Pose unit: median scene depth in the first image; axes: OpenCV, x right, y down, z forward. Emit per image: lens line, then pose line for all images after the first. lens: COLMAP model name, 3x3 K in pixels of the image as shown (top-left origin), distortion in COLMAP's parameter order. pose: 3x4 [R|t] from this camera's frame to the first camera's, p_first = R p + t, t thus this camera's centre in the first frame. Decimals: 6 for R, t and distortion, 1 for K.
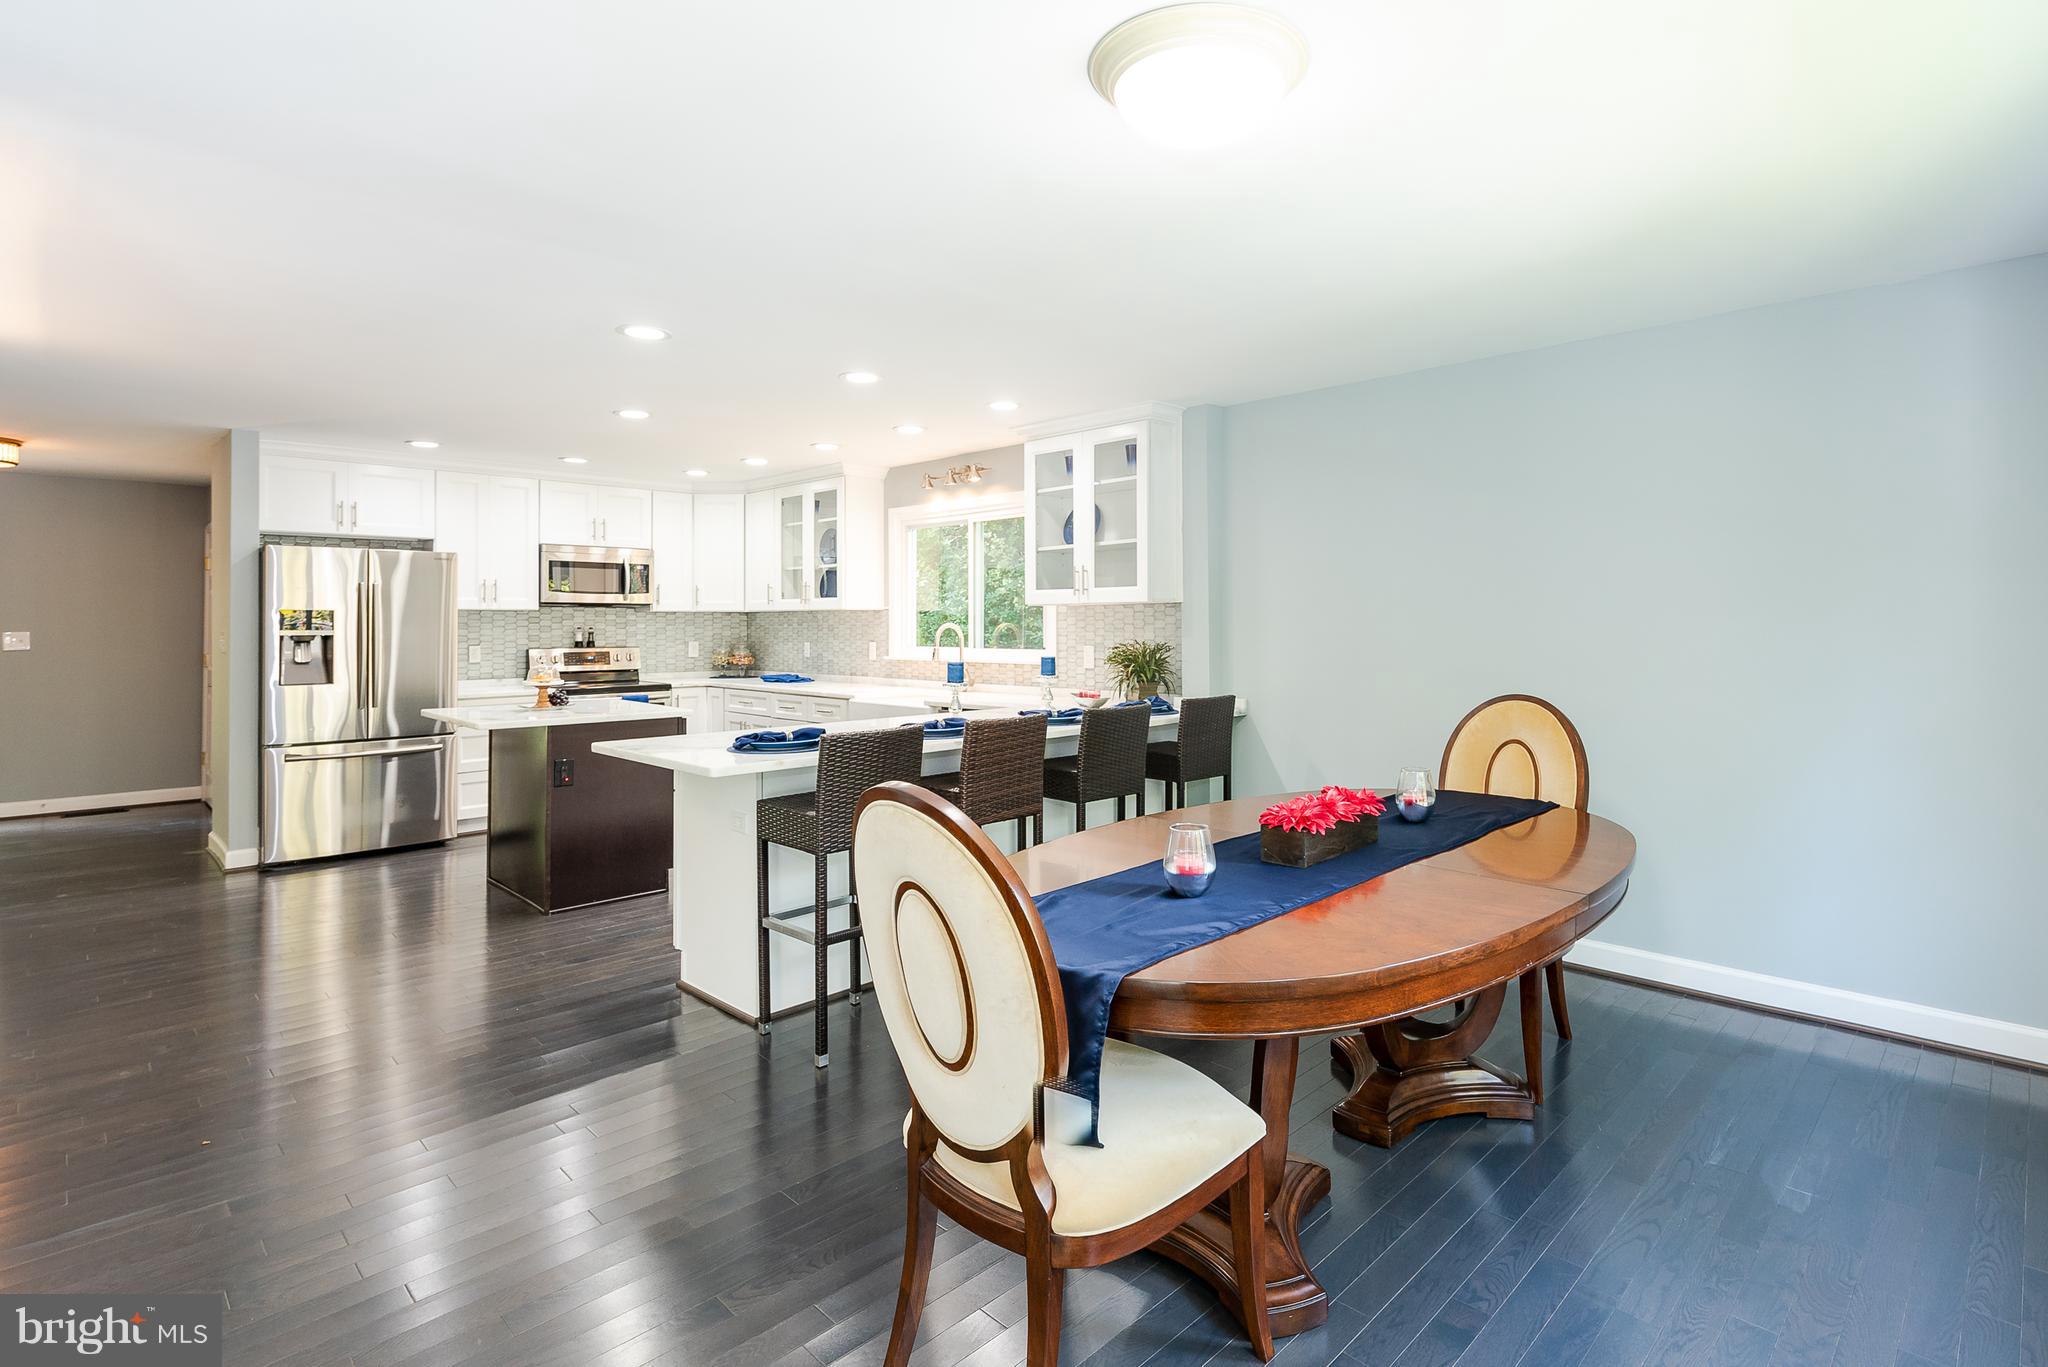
lens RADIAL K [[993.4, 0, 1129.1], [0, 993.4, 615.9], [0, 0, 1]] dist [0.002796, 0.002223]
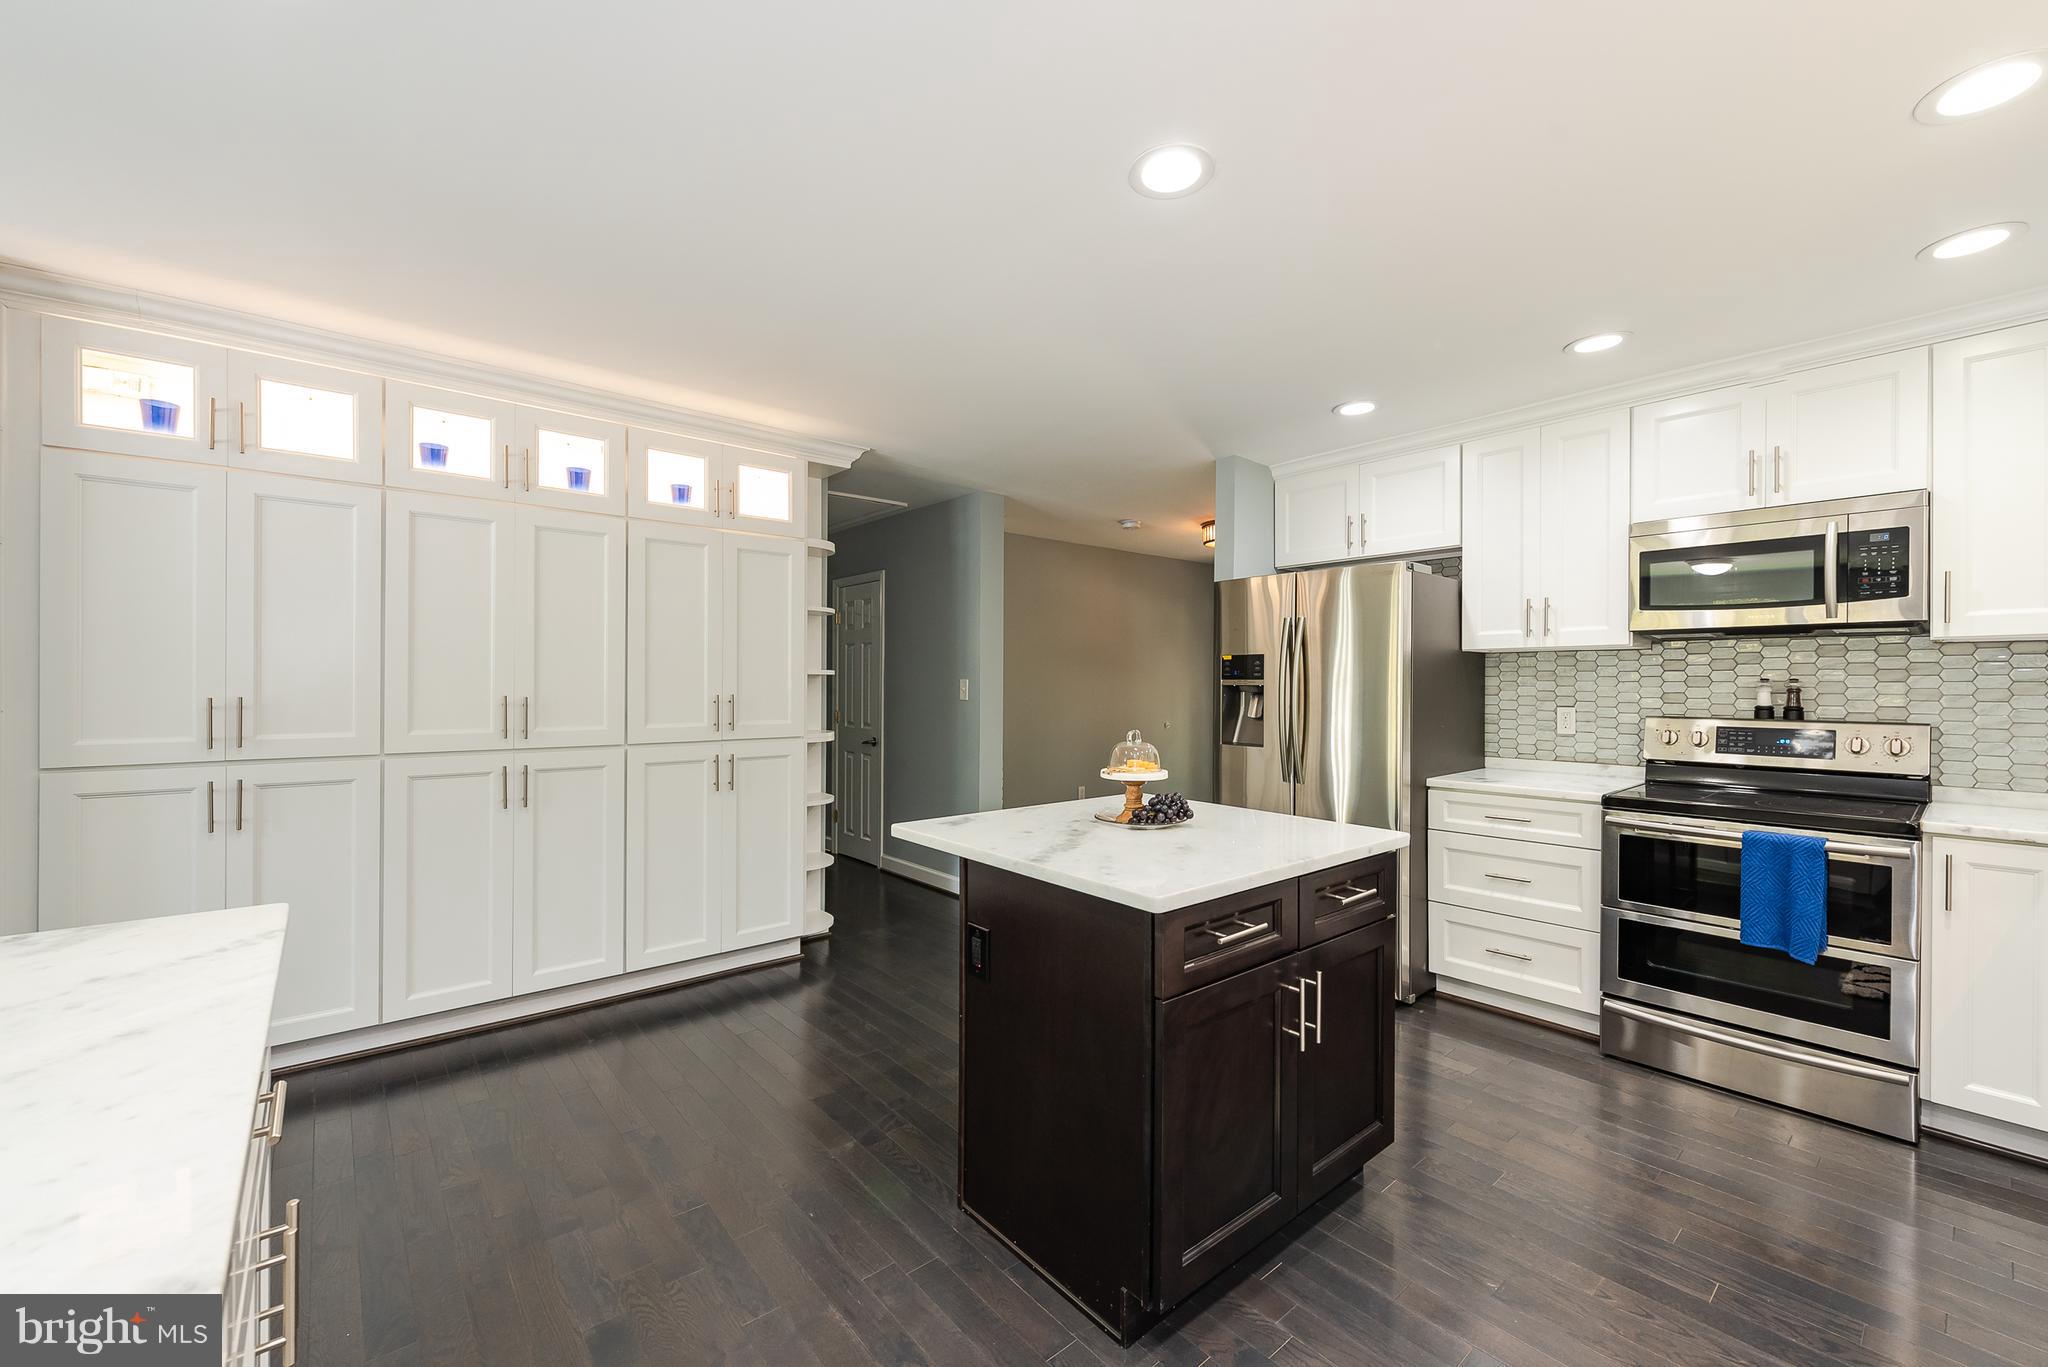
lens RADIAL K [[838.0, 0, 1040.1], [0, 838.0, 687.7], [0, 0, 1]] dist [0.008941, -0.004035]
pose [[-0.118906, 0.007610, -0.992876, -0.100352], [0.003963, 0.999966, 0.007190, 0.012673], [0.992898, -0.003080, -0.118932, 0.759147]]
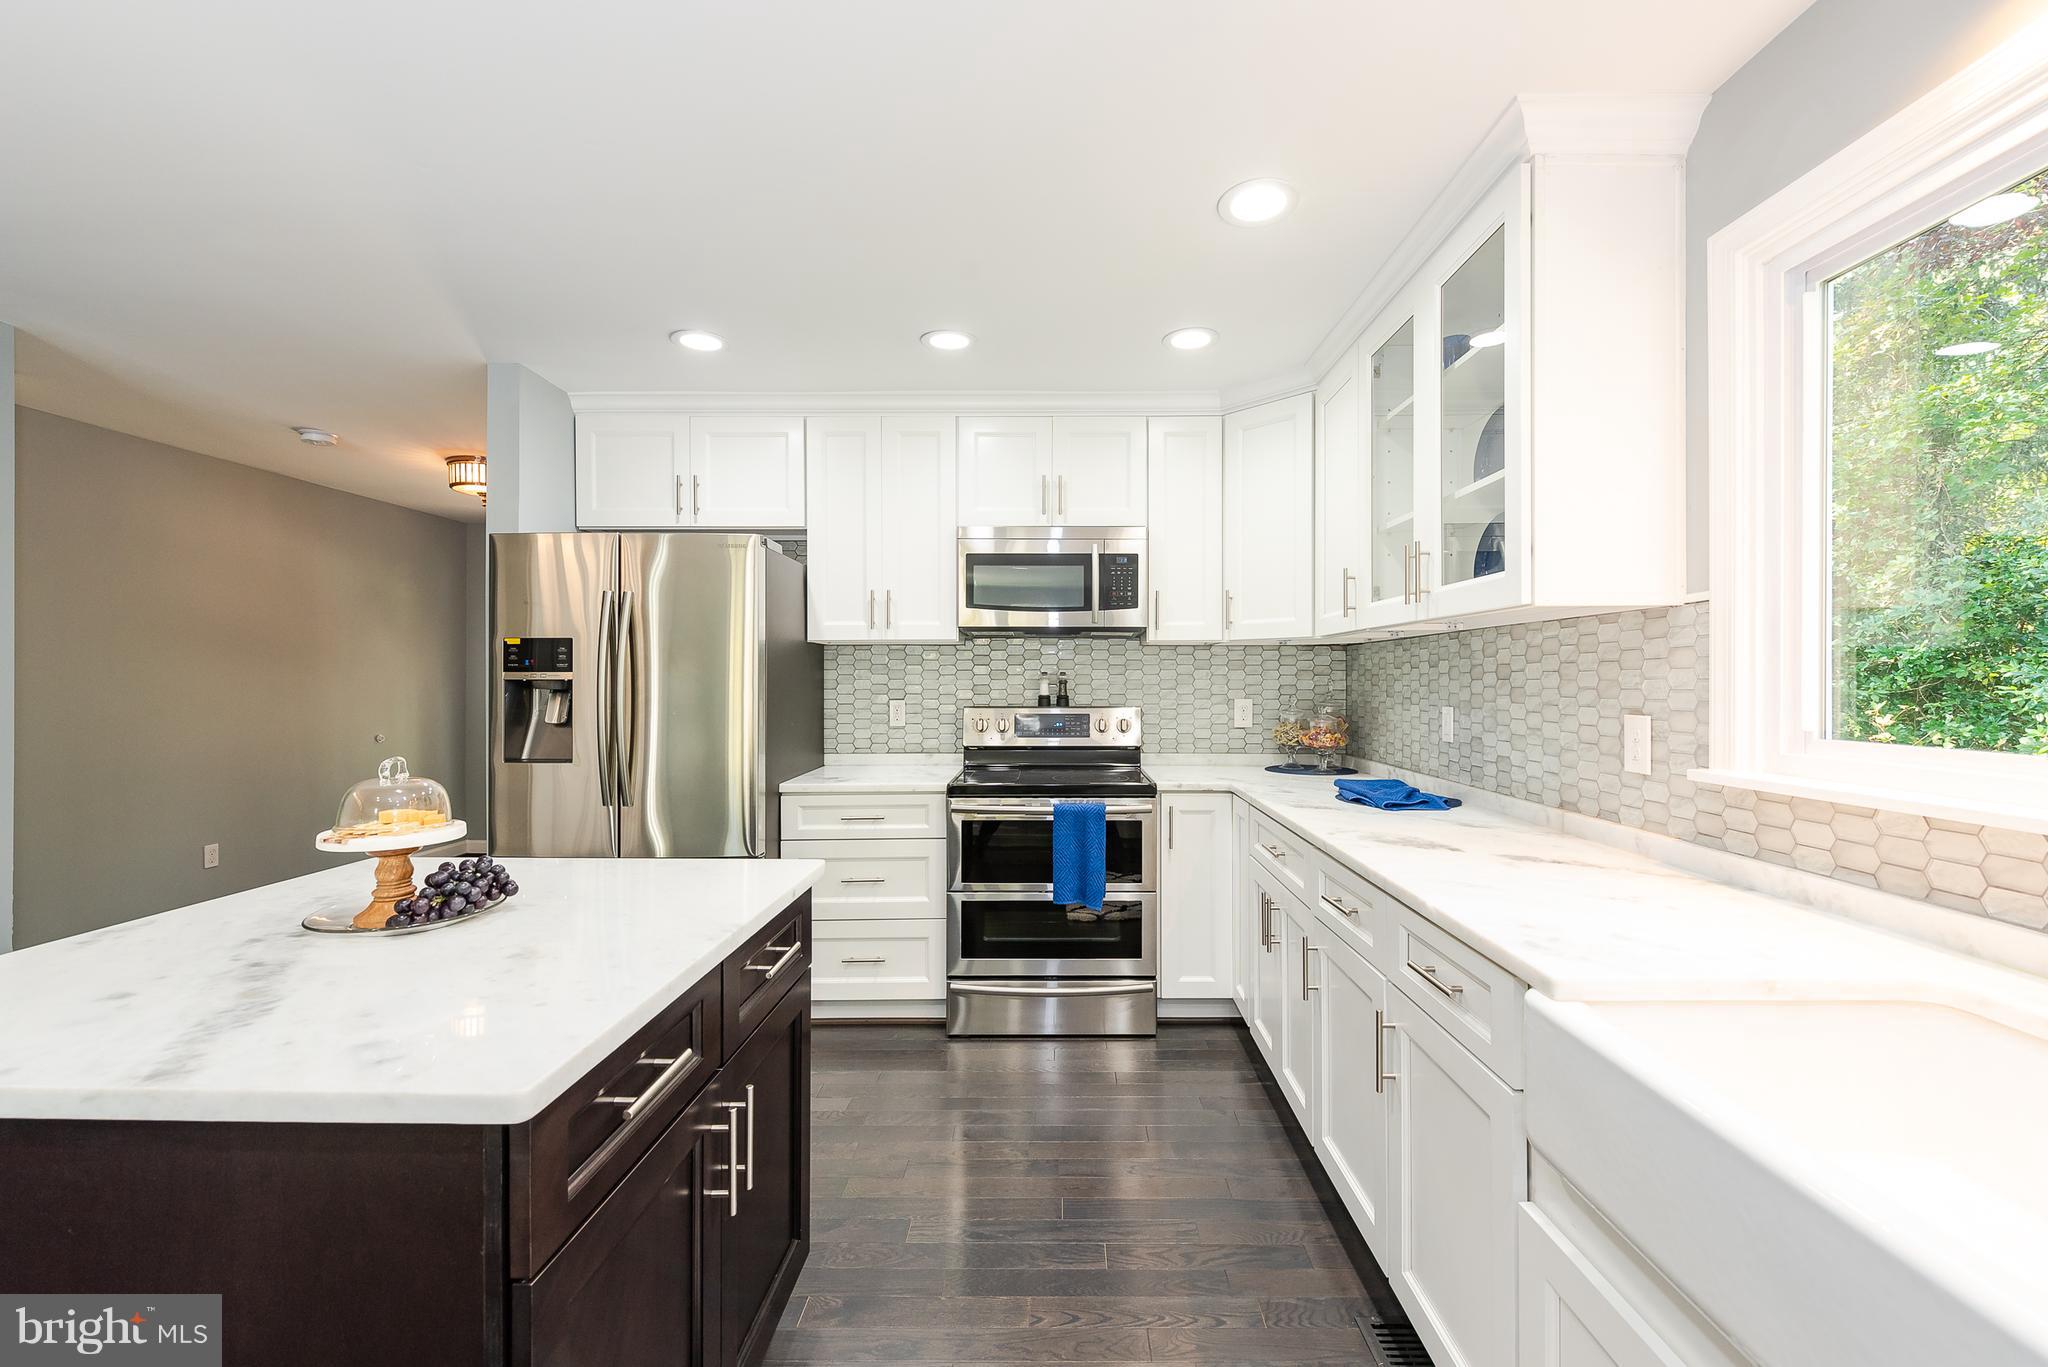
lens RADIAL K [[838.0, 0, 1053.7], [0, 838.0, 679.4], [0, 0, 1]] dist [0.008941, -0.004035]
pose [[0.669555, 0.002249, -0.742759, -0.198580], [0.004181, 0.999968, 0.006797, 0.013749], [0.742751, -0.007656, 0.669524, 0.739362]]
